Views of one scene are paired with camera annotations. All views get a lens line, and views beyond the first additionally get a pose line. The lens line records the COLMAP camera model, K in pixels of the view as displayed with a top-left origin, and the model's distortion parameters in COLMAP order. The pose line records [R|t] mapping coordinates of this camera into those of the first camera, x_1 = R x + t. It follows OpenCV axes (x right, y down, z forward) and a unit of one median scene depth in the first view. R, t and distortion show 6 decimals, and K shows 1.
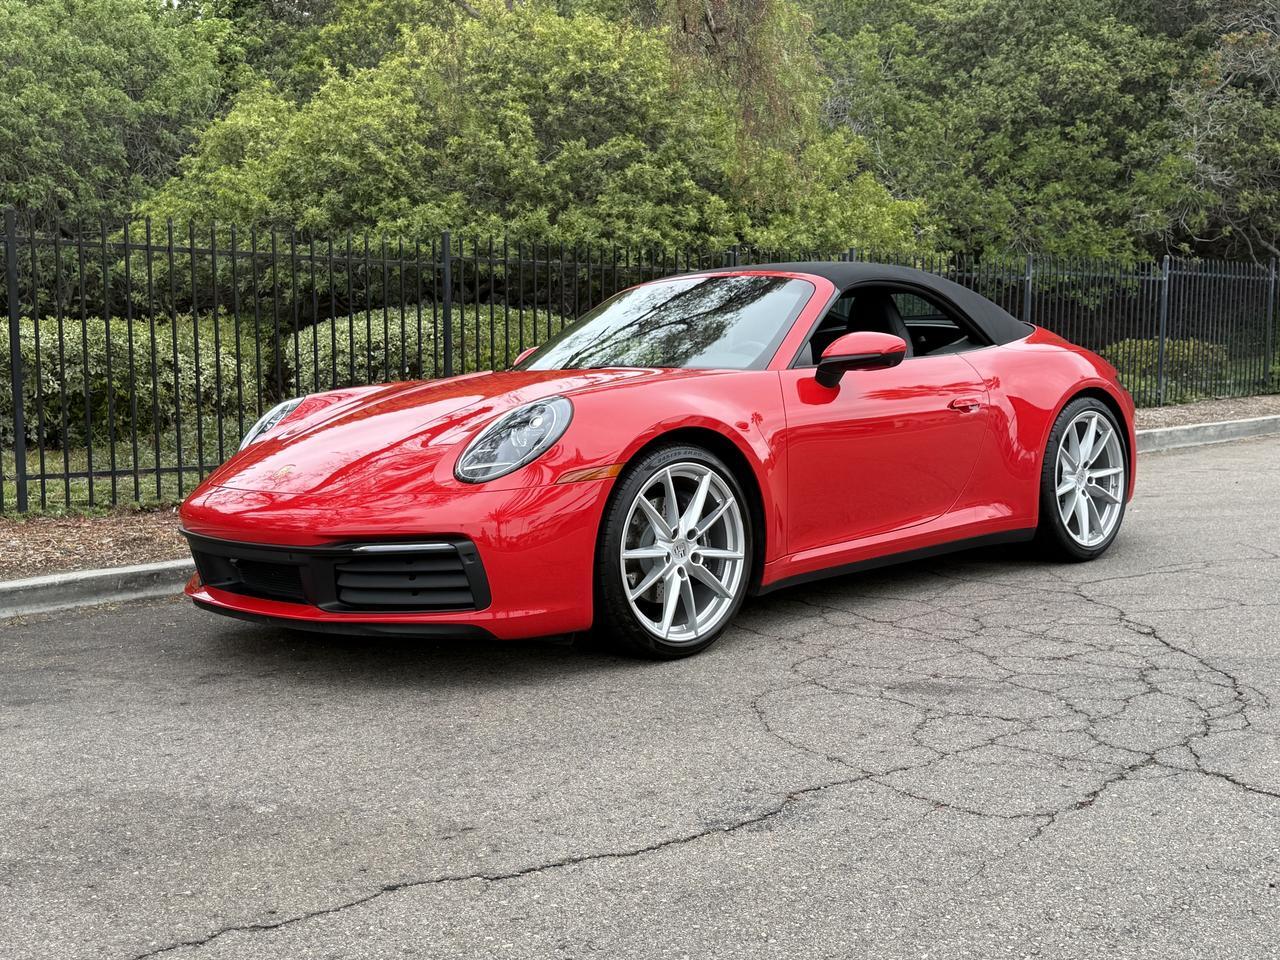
lens RADIAL K [[1354.9, 0, 644.9], [0, 1354.9, 480.7], [0, 0, 1]] dist [0.180675, -0.396631]
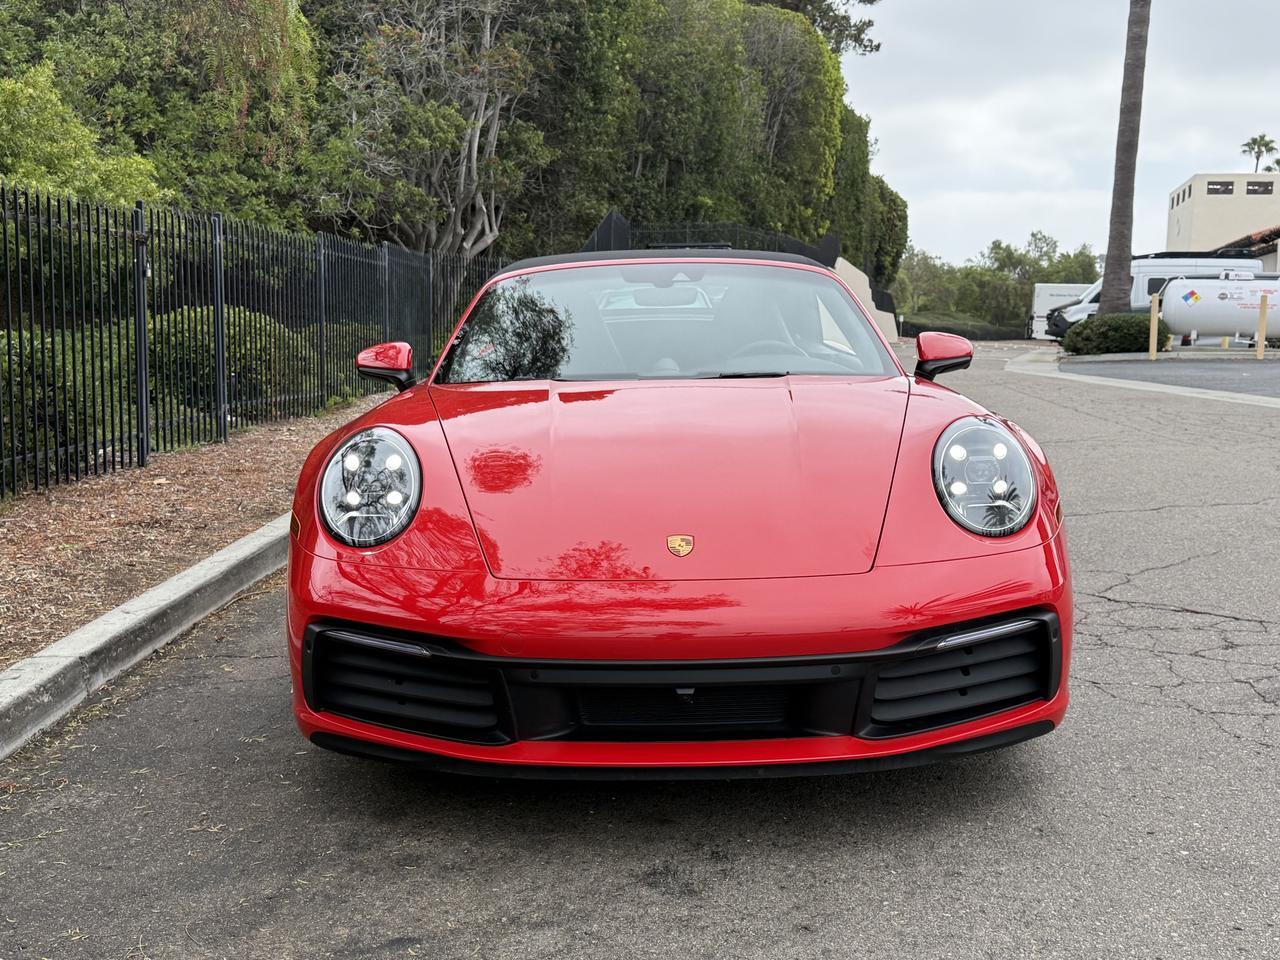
lens RADIAL K [[1354.9, 0, 644.9], [0, 1354.9, 480.7], [0, 0, 1]] dist [0.180675, -0.396631]
pose [[0.701660, -0.071637, 0.708901, -0.189319], [0.057967, 0.997374, 0.043414, -0.017621], [-0.710150, 0.010631, 0.703970, 0.138573]]
